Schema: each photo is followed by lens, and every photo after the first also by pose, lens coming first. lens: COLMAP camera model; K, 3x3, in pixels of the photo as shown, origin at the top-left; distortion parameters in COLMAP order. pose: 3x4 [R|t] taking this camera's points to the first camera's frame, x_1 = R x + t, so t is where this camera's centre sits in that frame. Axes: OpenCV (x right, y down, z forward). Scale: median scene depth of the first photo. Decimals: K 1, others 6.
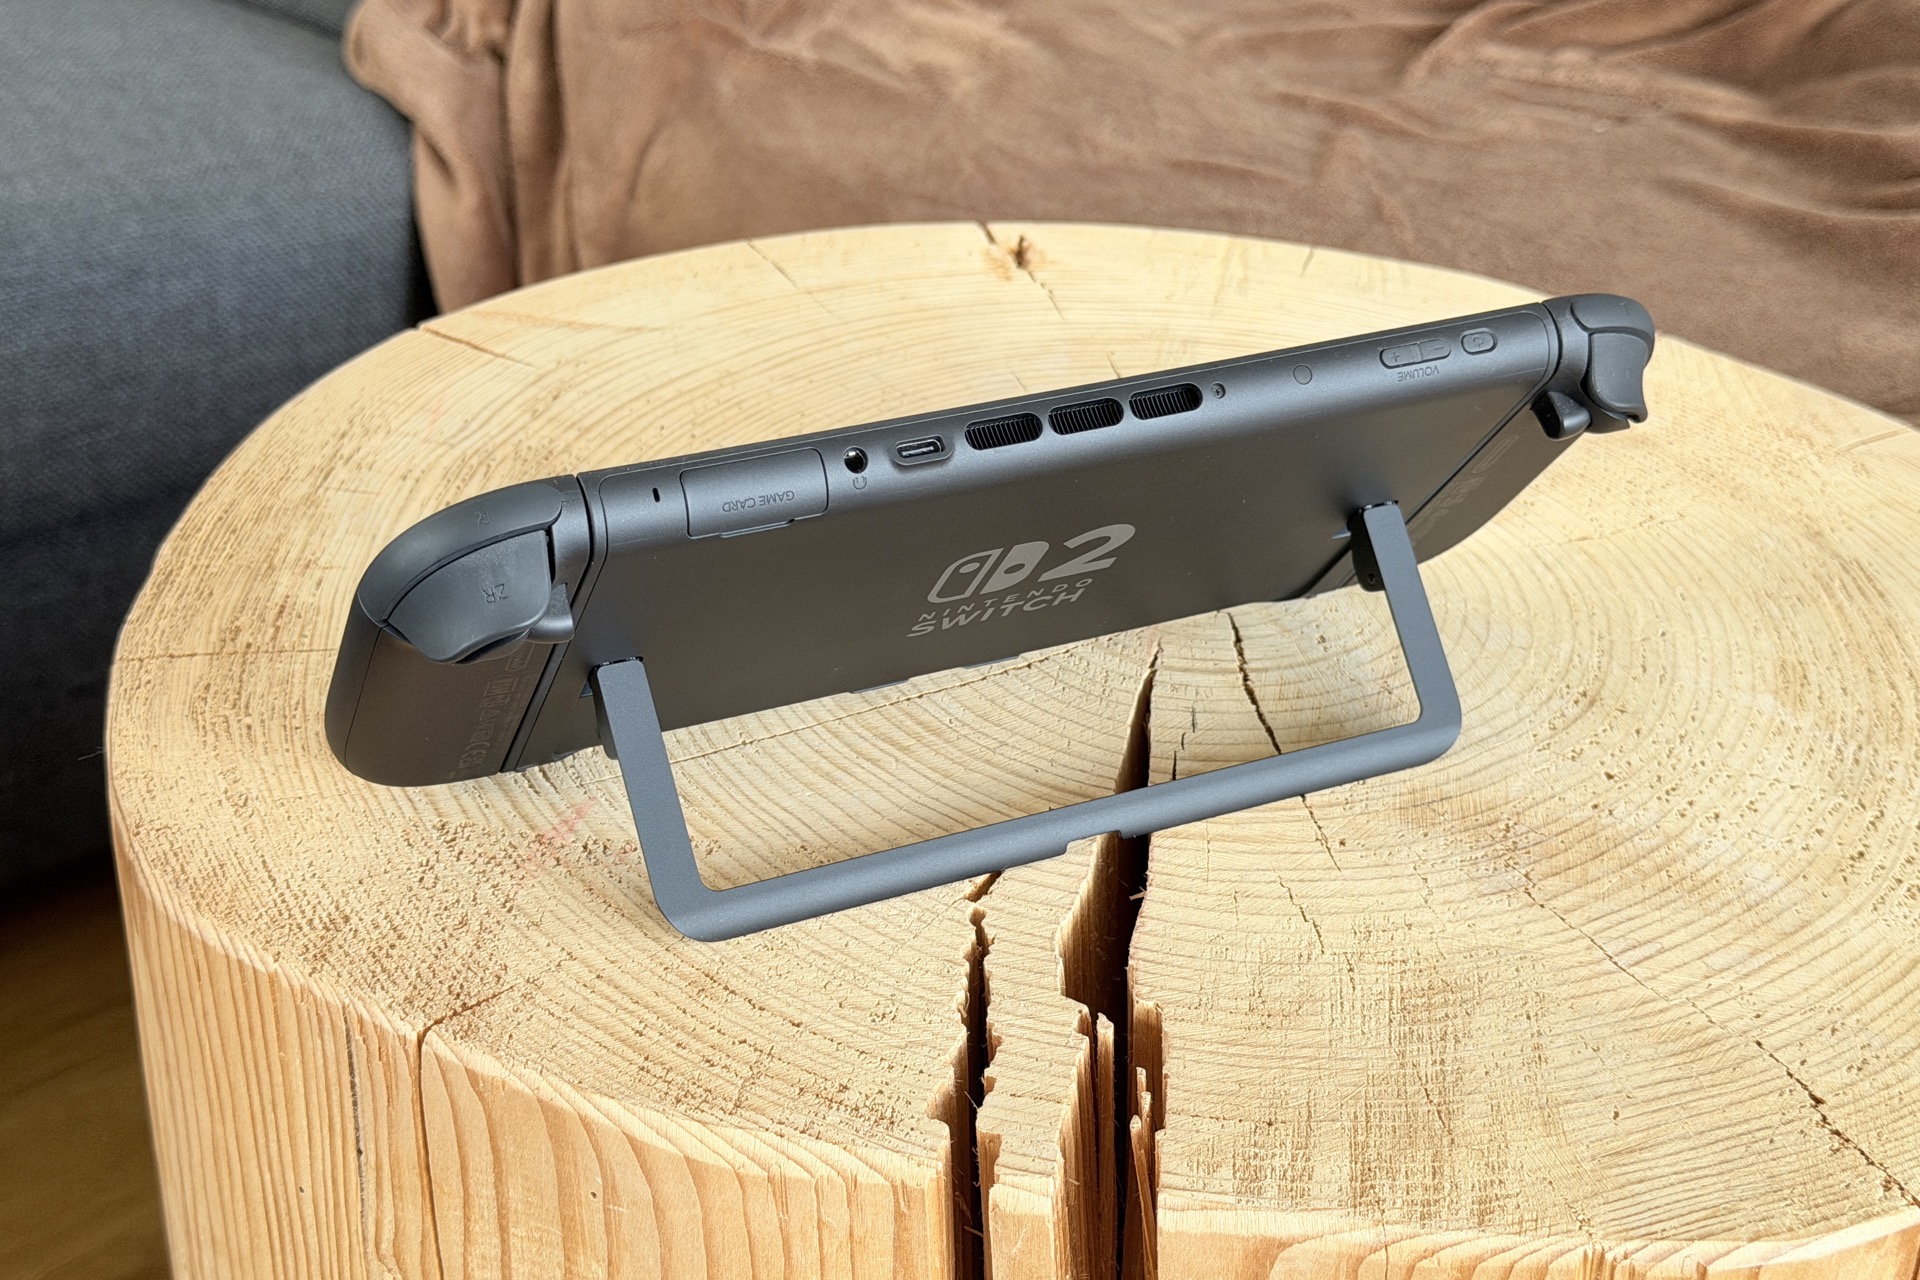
lens RADIAL K [[2645.2, 0, 951.4], [0, 2645.2, 637.1], [0, 0, 1]] dist [0.160006, -0.275939]
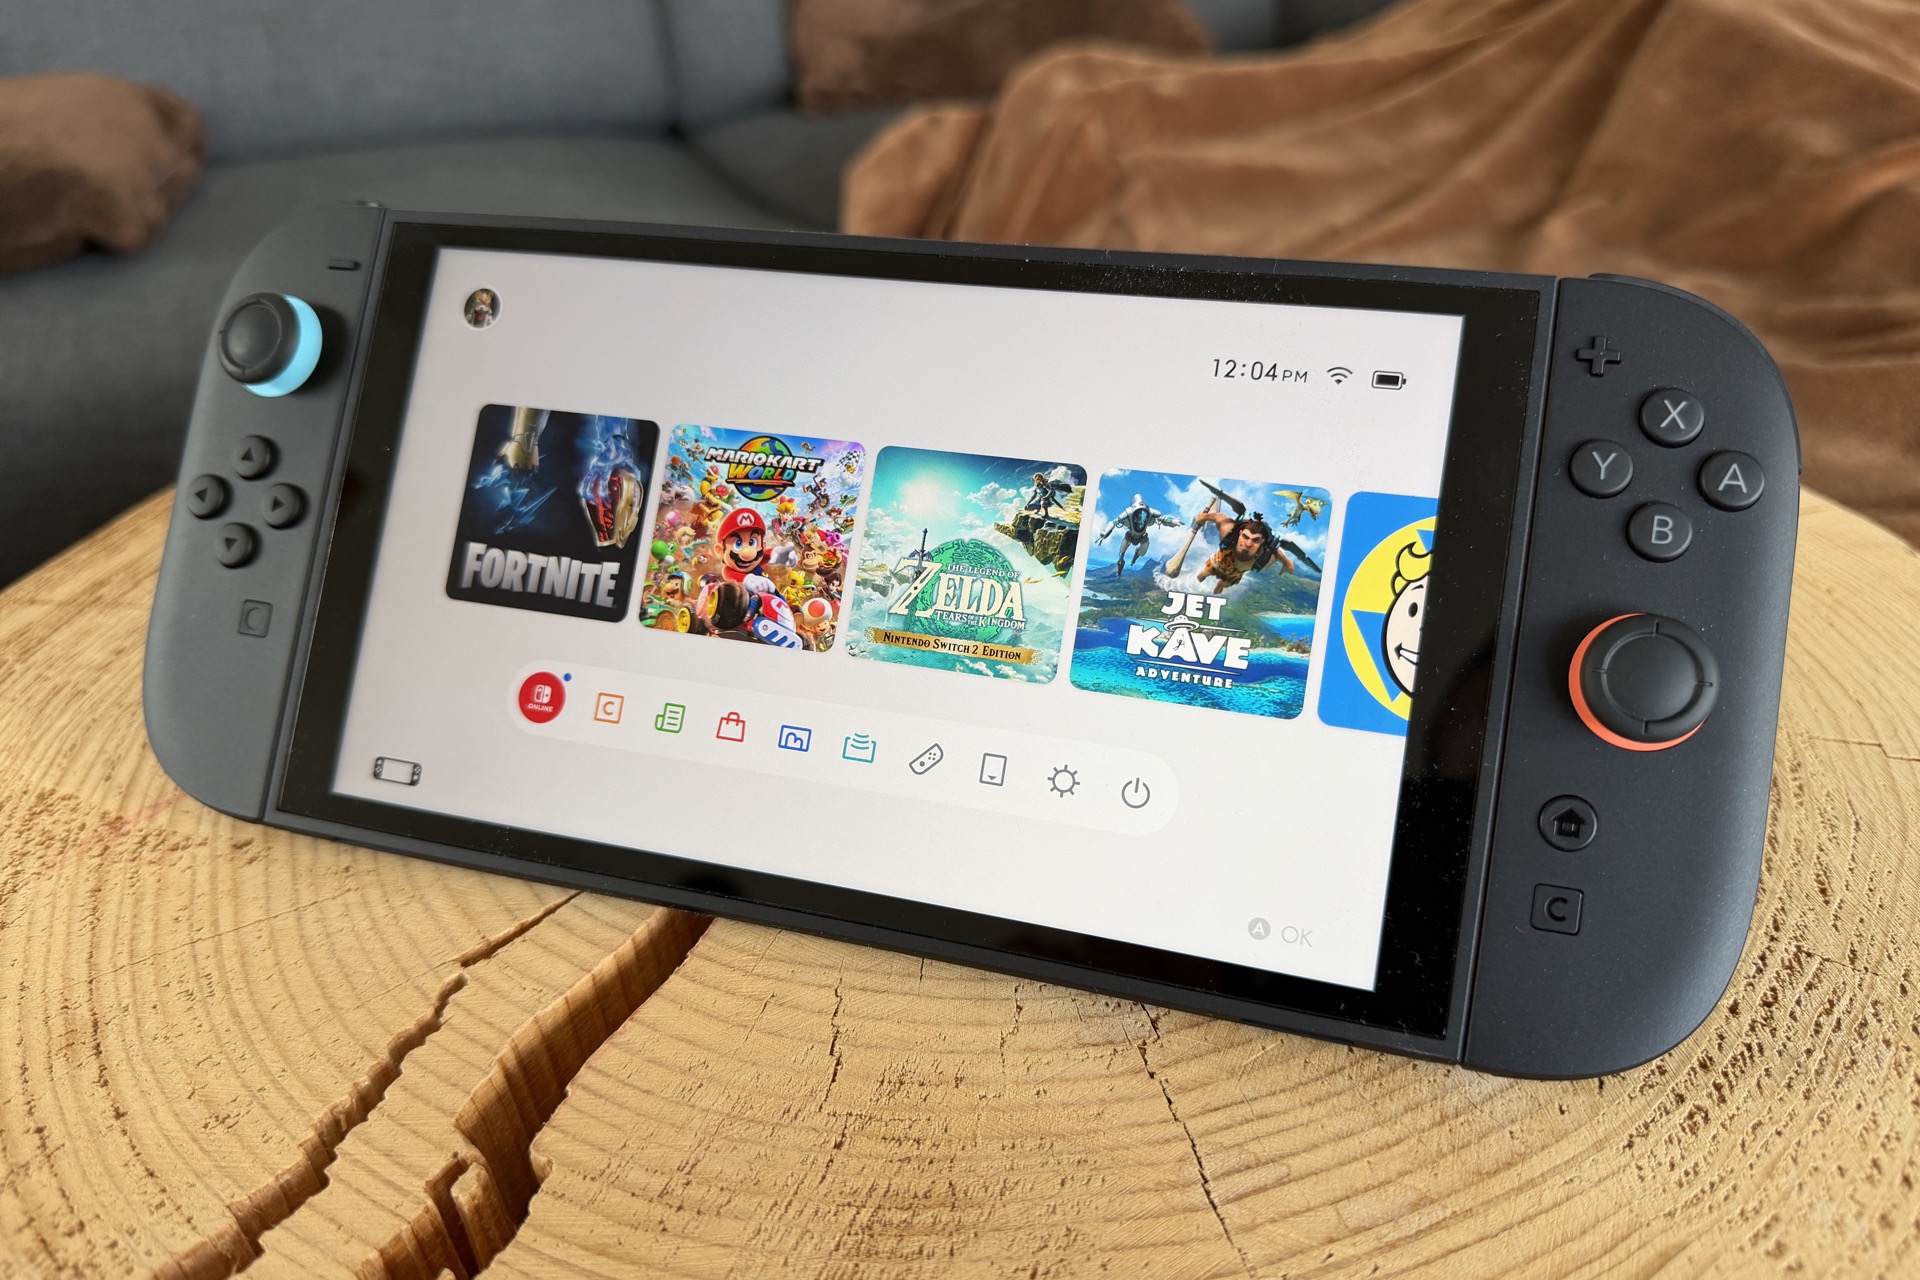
lens RADIAL K [[1412.6, 0, 960.0], [0, 1412.6, 640.0], [0, 0, 1]] dist [-0.050136, 0.022485]
pose [[0.963131, 0.082843, -0.255958, 0.264392], [-0.078439, 0.996543, 0.027389, -0.026541], [0.257343, -0.006302, 0.966300, 0.622410]]
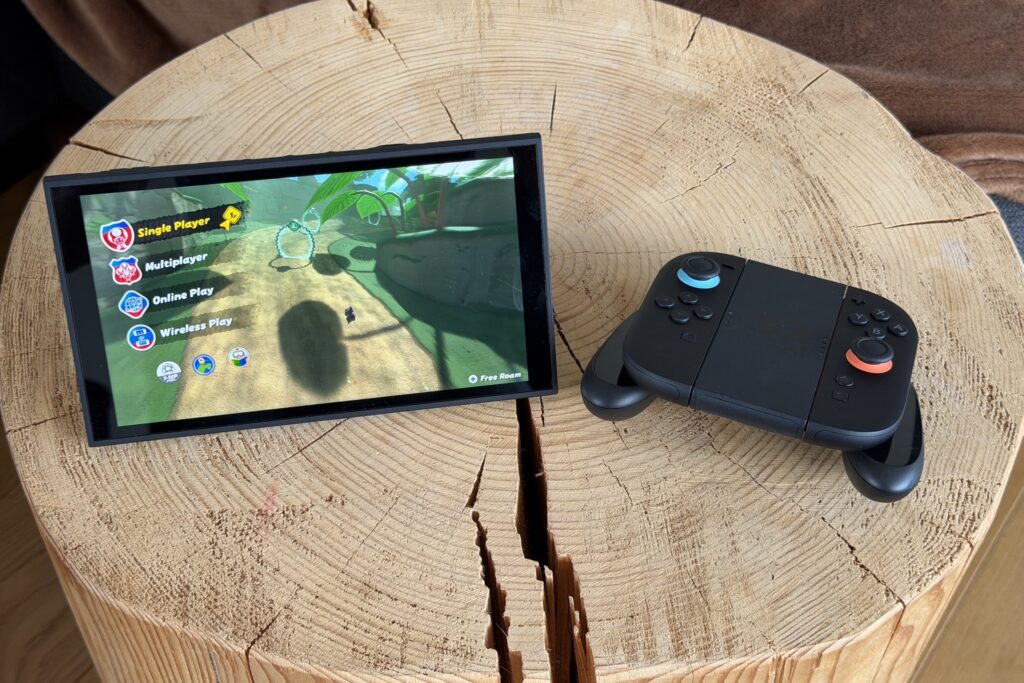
lens RADIAL K [[1389.4, 0, 496.0], [0, 1389.4, 340.8], [0, 0, 1]] dist [0.169045, -0.346861]
pose [[0.973117, -0.191488, 0.127964, -0.092628], [0.134415, 0.923379, 0.359590, -0.436620], [-0.187017, -0.332723, 0.924295, -0.010396]]
